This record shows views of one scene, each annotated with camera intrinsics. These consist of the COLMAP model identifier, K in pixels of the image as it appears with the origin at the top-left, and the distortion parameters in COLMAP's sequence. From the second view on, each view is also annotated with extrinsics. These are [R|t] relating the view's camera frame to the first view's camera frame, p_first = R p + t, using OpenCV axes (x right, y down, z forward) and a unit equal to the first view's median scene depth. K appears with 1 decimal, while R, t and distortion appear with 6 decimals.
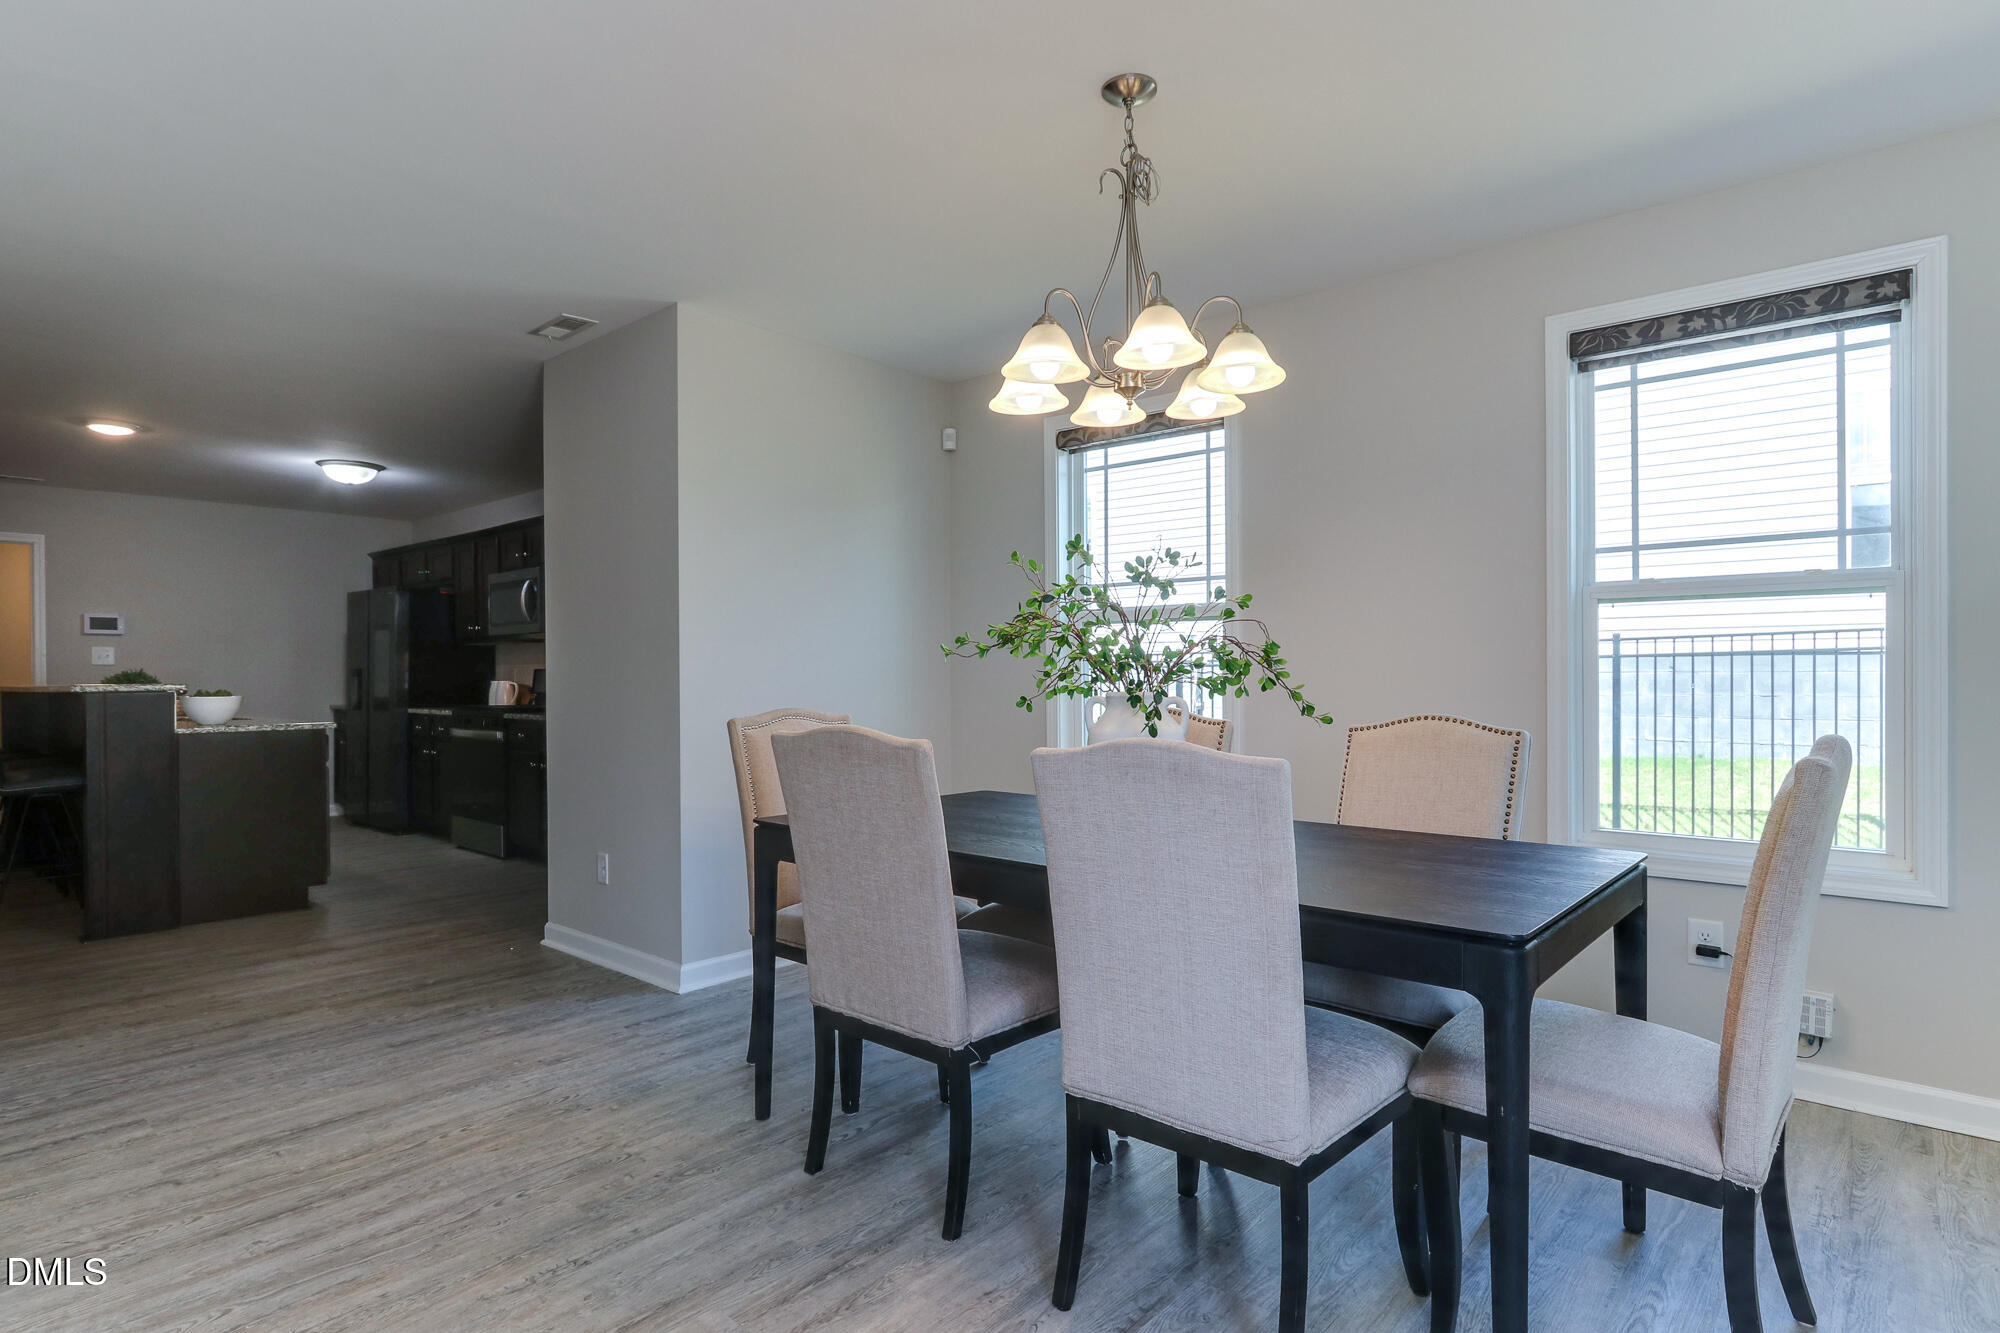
lens RADIAL K [[1068.3, 0, 974.4], [0, 1068.3, 670.6], [0, 0, 1]] dist [-0.001917, -0.000191]
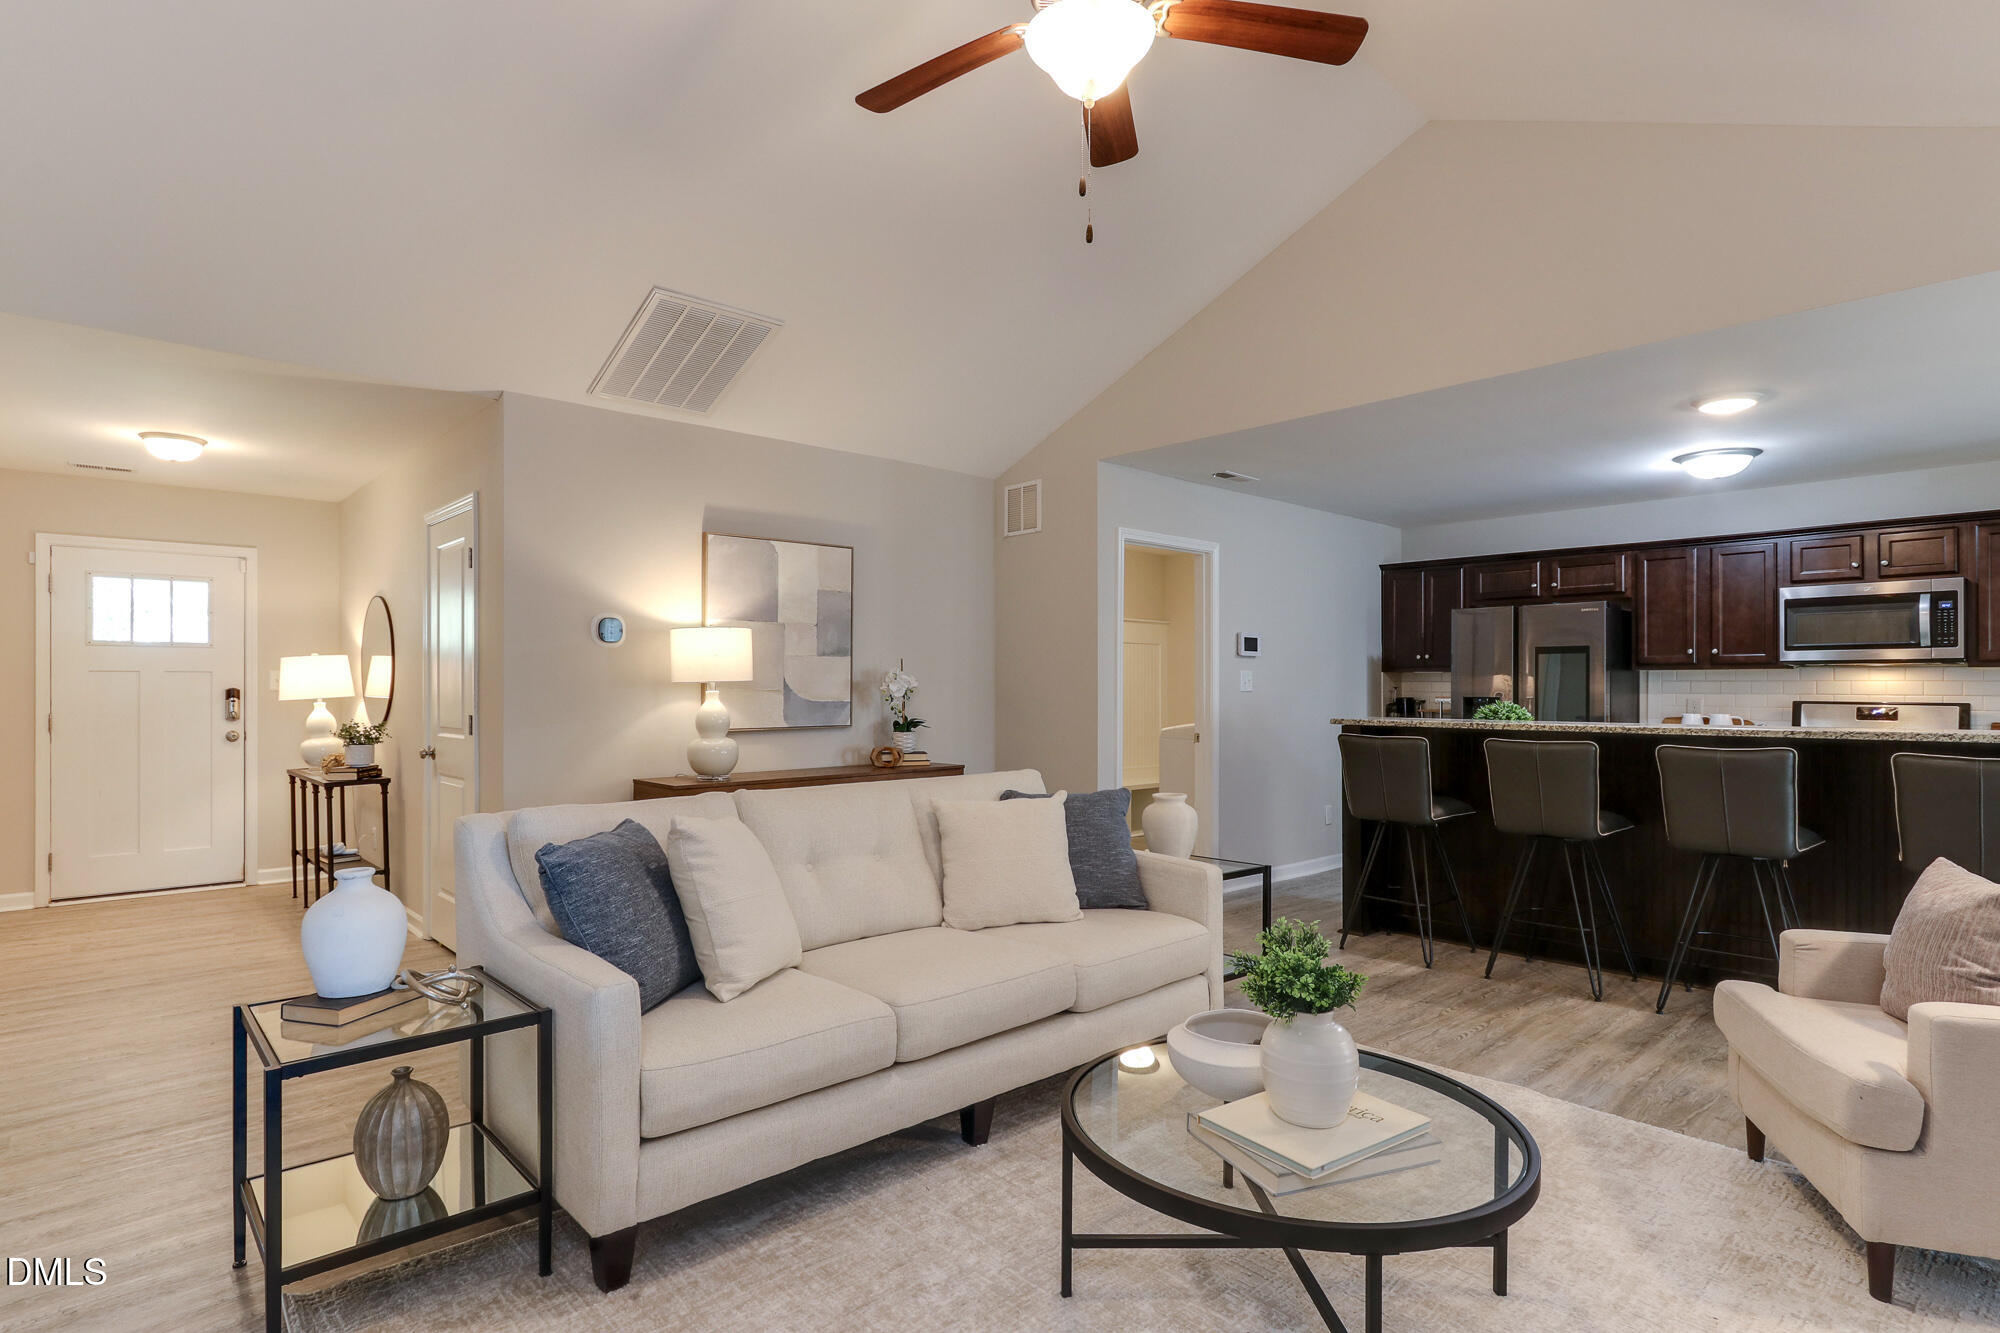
lens RADIAL K [[1034.8, 0, 970.9], [0, 1034.8, 682.3], [0, 0, 1]] dist [-0.004992, 0.001154]
pose [[0.993693, 0.008747, -0.111796, -0.934336], [-0.009057, 0.999956, -0.002258, -0.008413], [0.111772, 0.003256, 0.993729, 0.116688]]
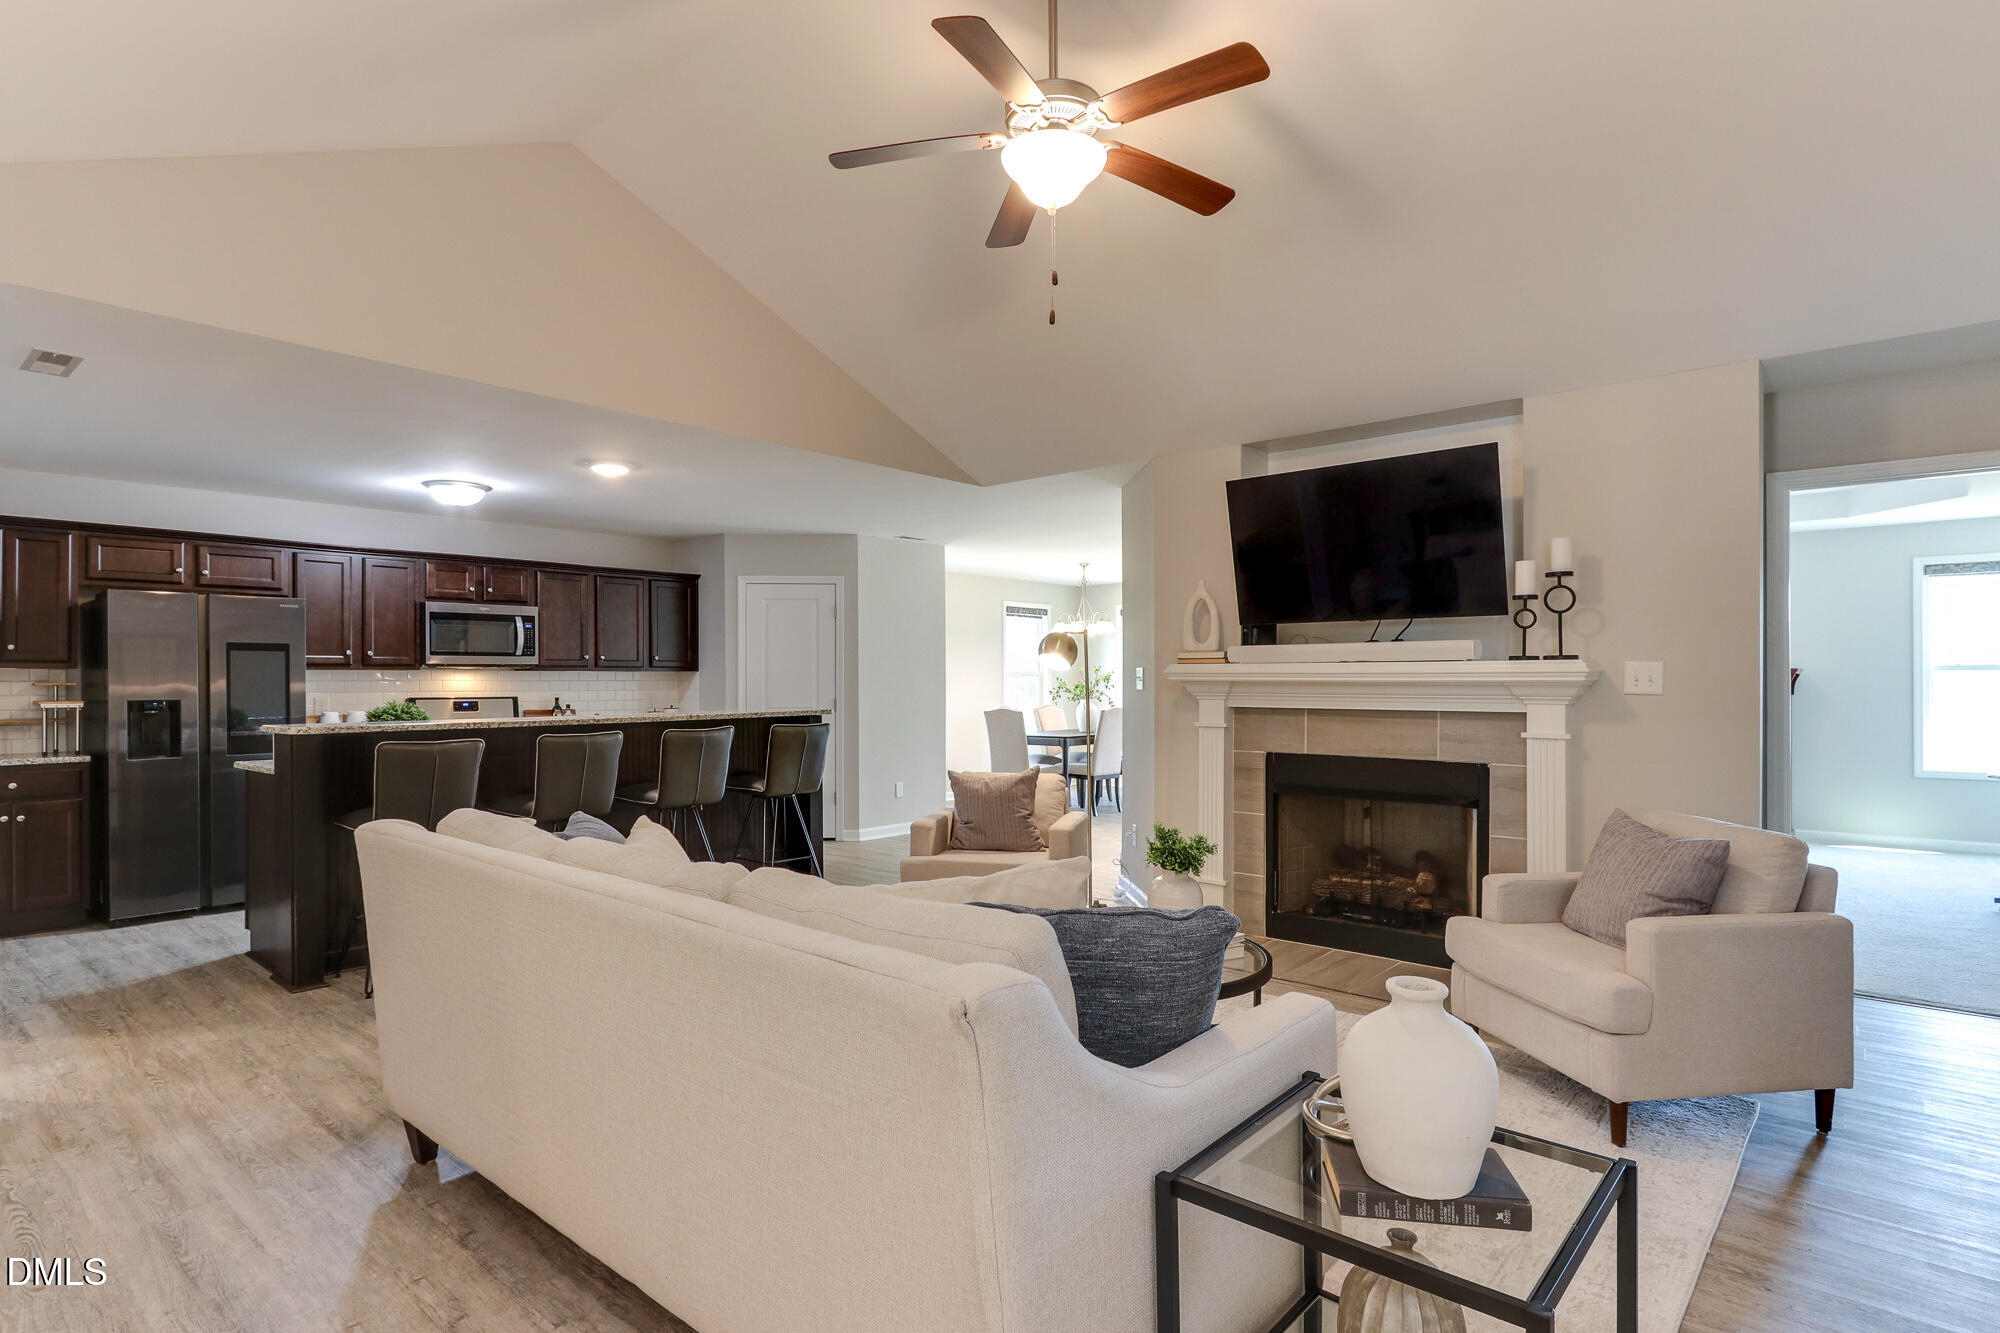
lens RADIAL K [[1032.6, 0, 986.3], [0, 1032.6, 663.2], [0, 0, 1]] dist [-0.013911, 0.000206]
pose [[-0.014136, 0.024909, 0.999590, -1.325590], [0.005731, 0.999675, -0.024830, -0.006706], [-0.999884, 0.005378, -0.014274, 0.468664]]
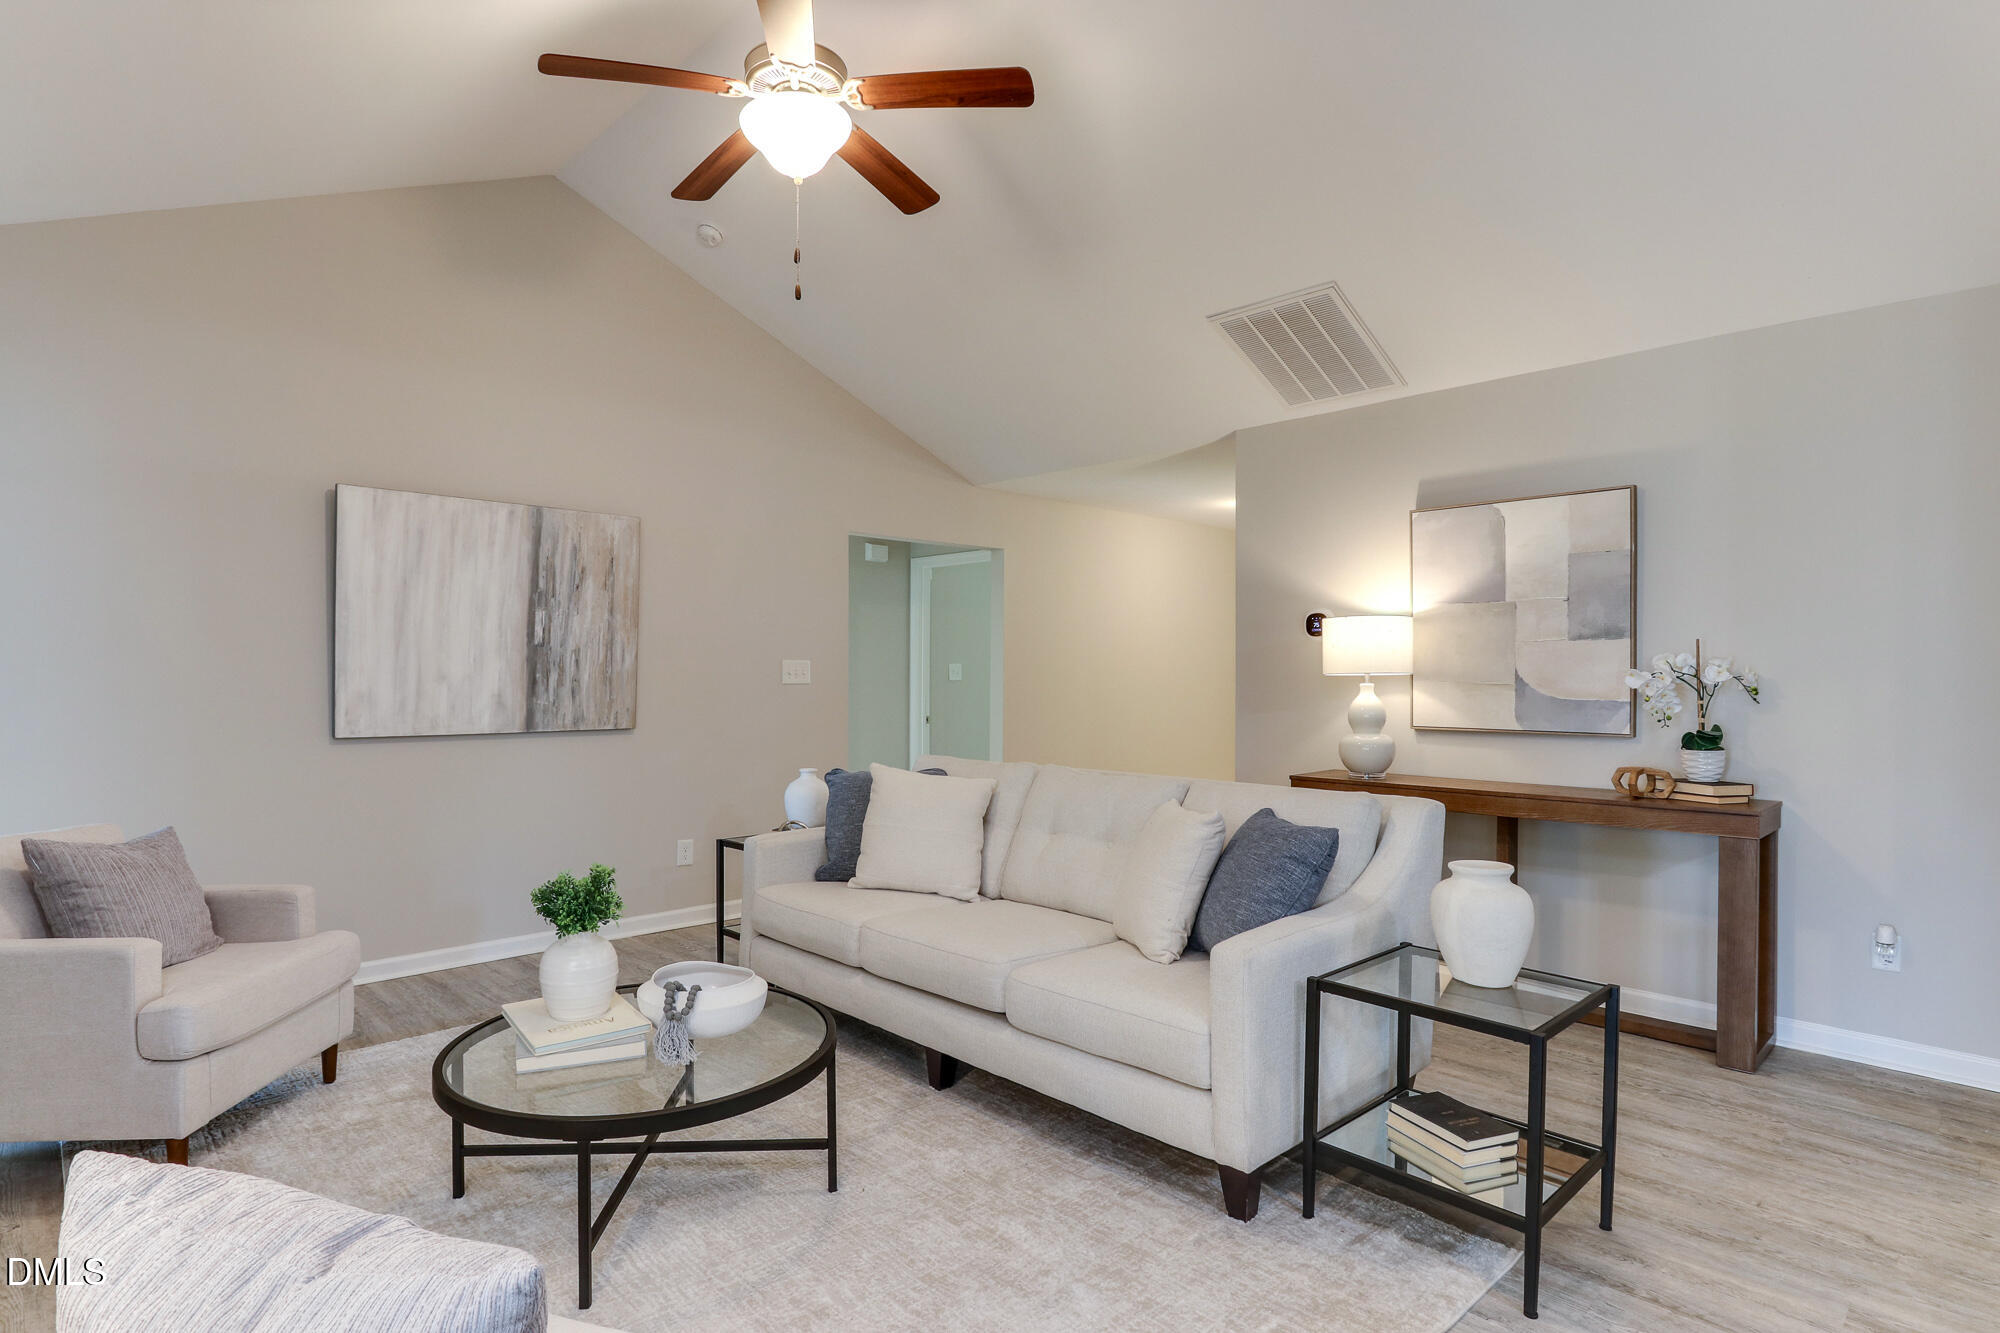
lens RADIAL K [[1034.8, 0, 970.9], [0, 1034.8, 682.3], [0, 0, 1]] dist [-0.004992, 0.001154]
pose [[-0.085019, 0.015956, -0.996252, -0.563964], [-0.004101, 0.999858, 0.016364, -0.012542], [0.996371, 0.005477, -0.084941, 0.532581]]
